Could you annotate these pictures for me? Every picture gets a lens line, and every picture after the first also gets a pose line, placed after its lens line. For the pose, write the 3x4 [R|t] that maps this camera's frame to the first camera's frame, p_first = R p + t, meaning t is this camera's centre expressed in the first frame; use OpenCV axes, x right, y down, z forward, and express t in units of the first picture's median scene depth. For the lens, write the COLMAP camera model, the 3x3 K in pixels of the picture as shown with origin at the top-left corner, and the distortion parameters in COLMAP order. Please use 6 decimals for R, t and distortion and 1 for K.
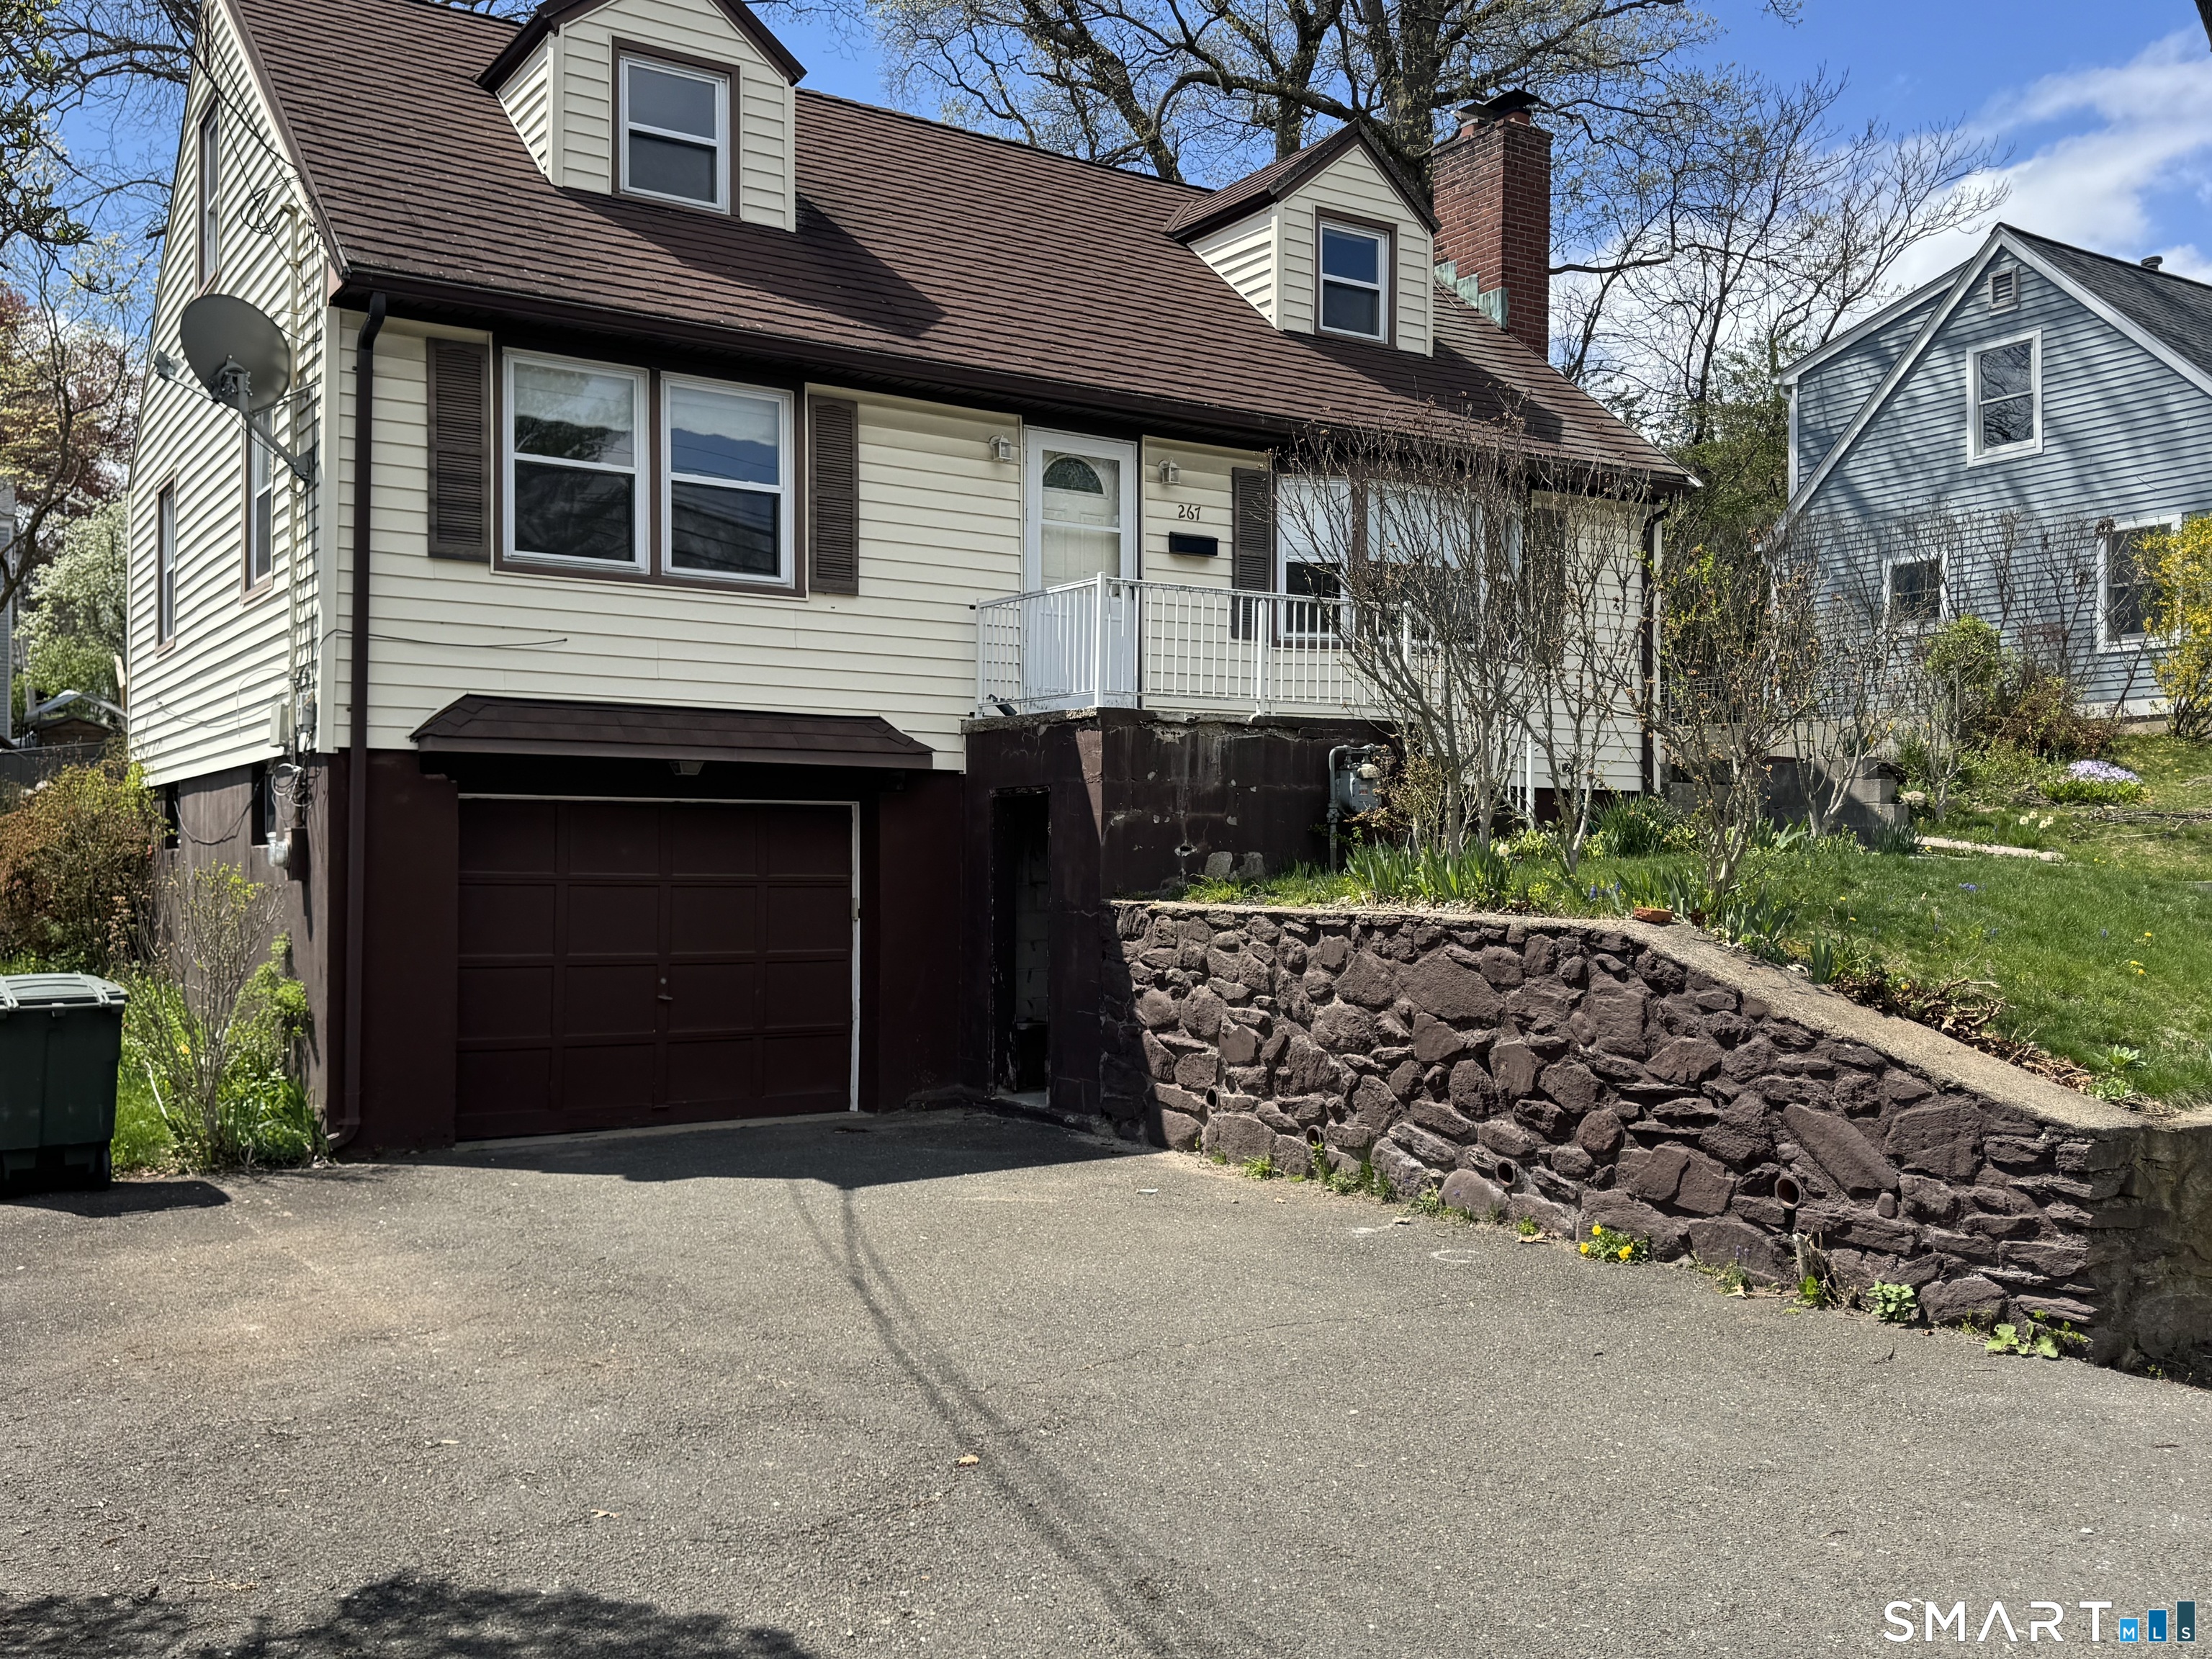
lens RADIAL K [[1961.1, 0, 1146.7], [0, 1961.1, 840.5], [0, 0, 1]] dist [0.086493, -0.129084]
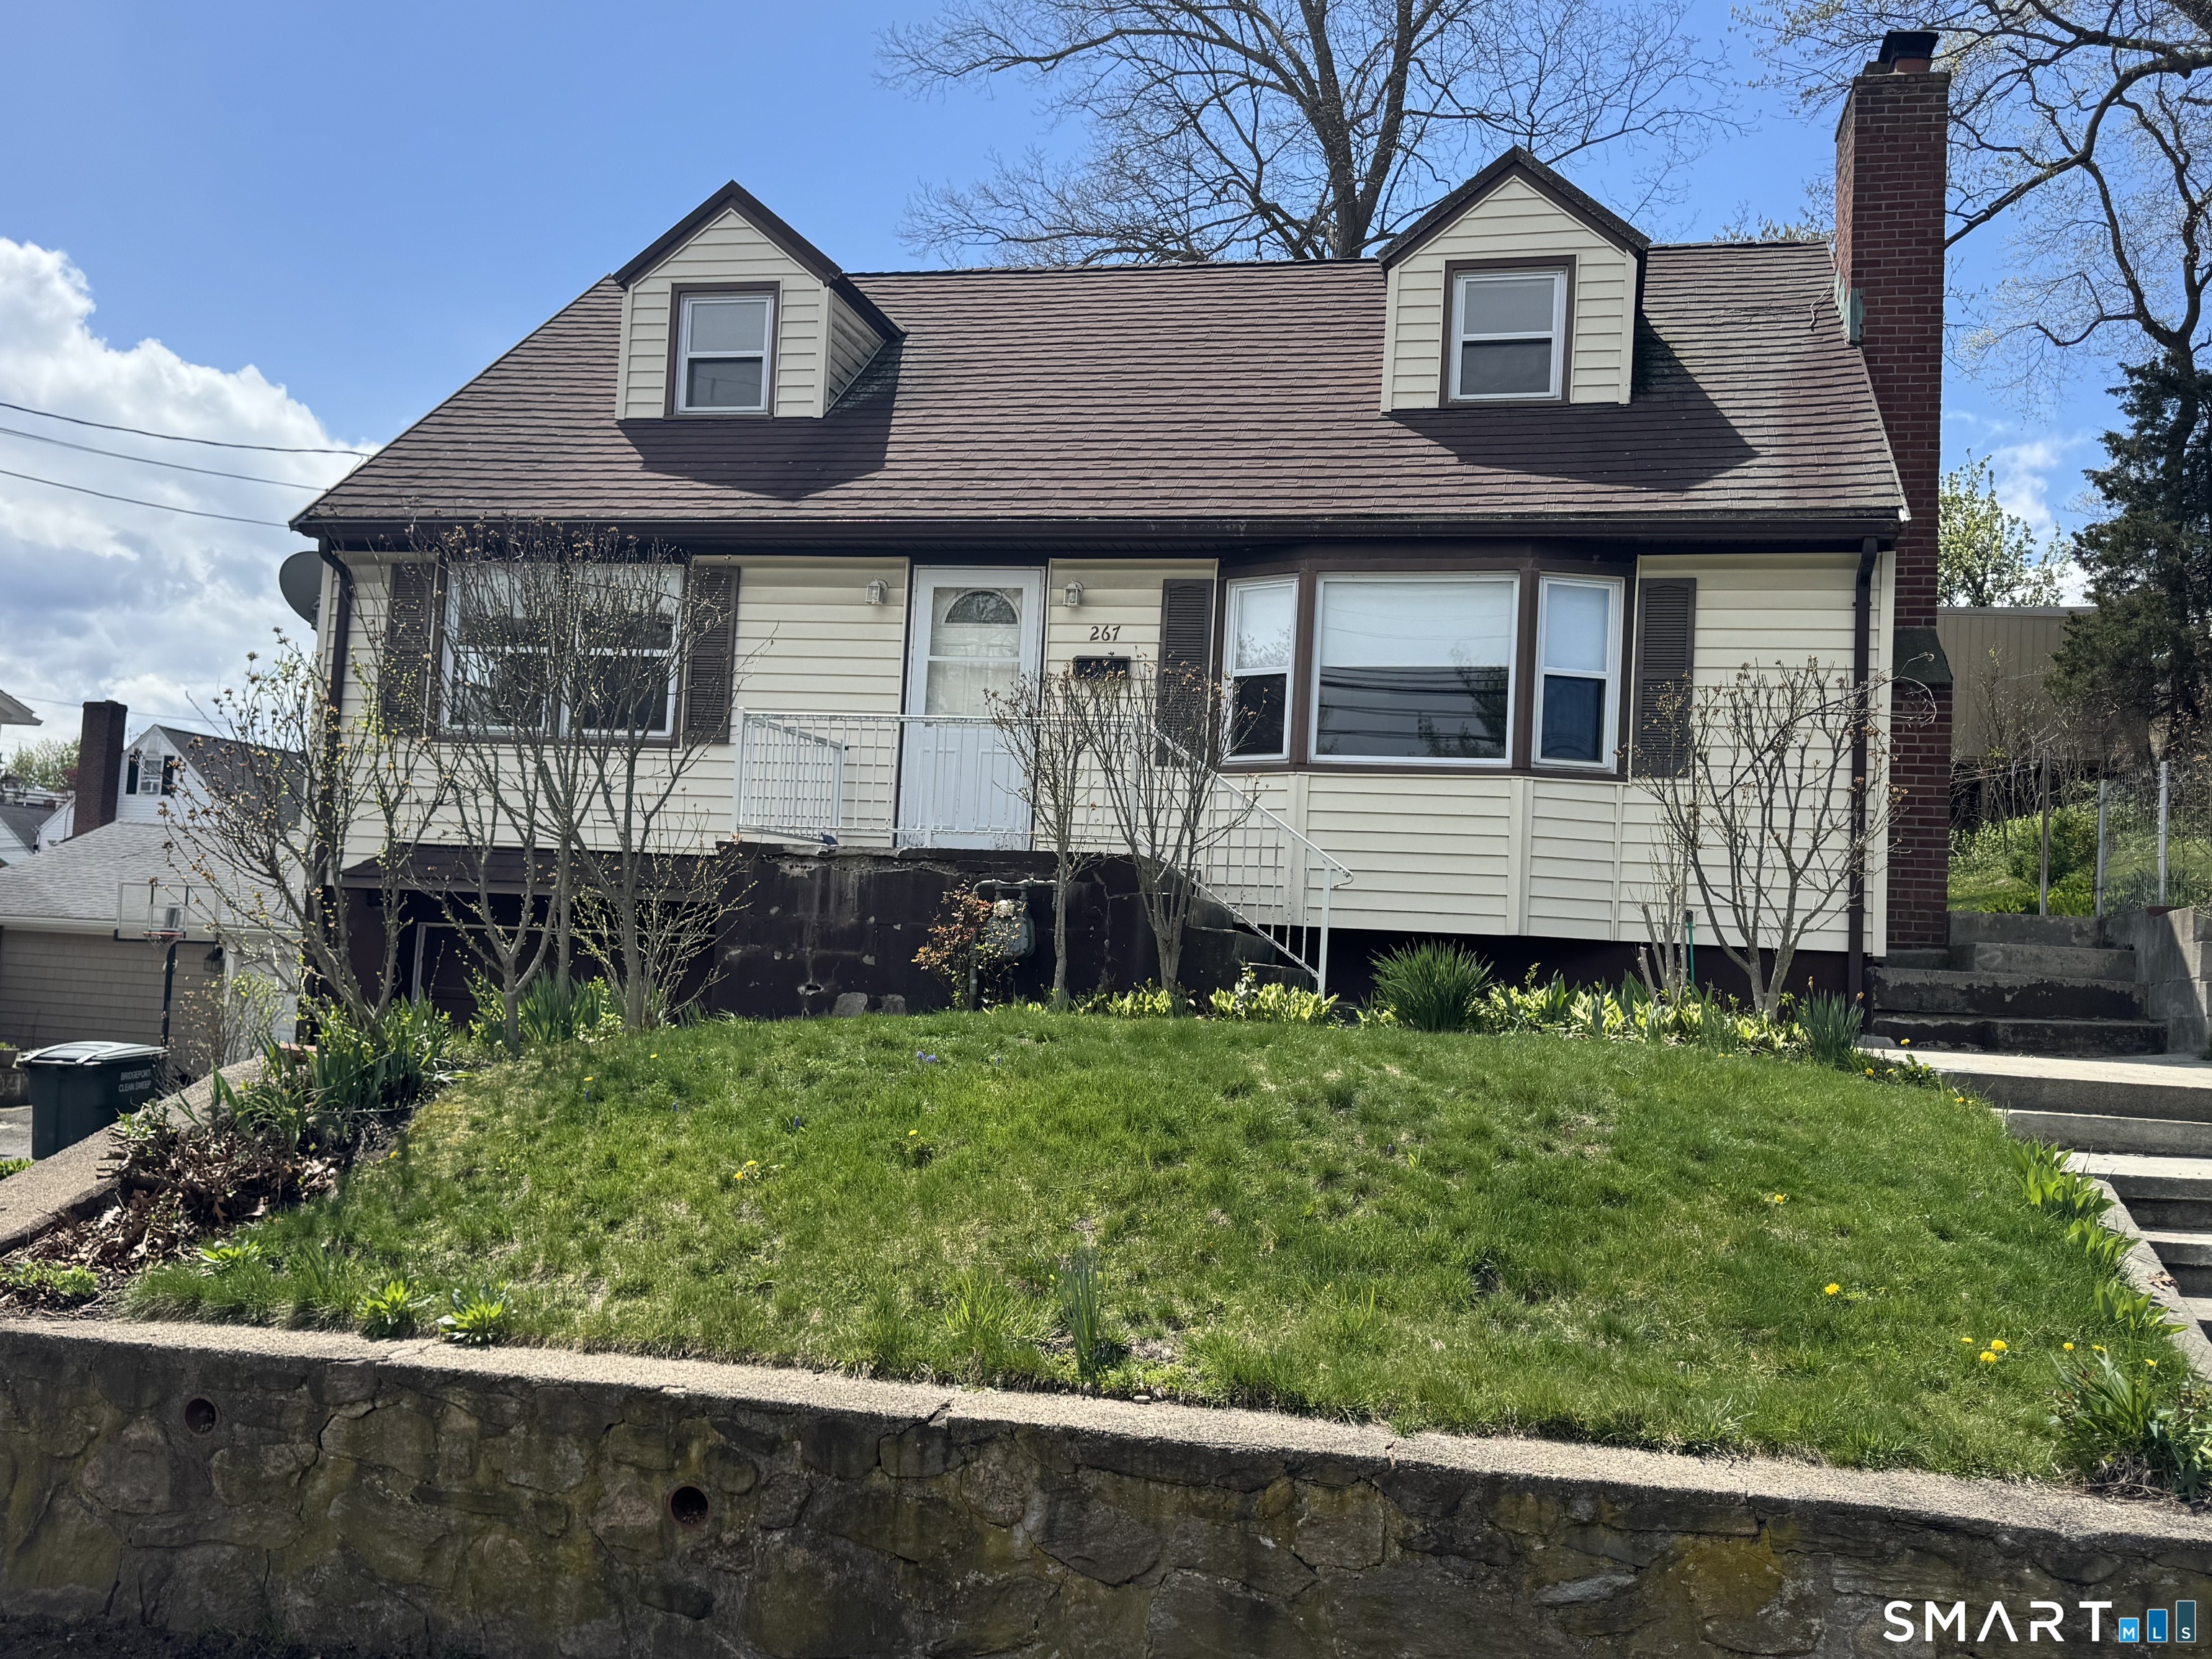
lens RADIAL K [[1961.1, 0, 1146.7], [0, 1961.1, 840.5], [0, 0, 1]] dist [0.086493, -0.129084]
pose [[0.683208, -0.019698, -0.729958, 0.715736], [-0.042728, 0.996845, -0.066892, -0.008650], [0.728973, 0.076891, 0.680210, 0.395860]]
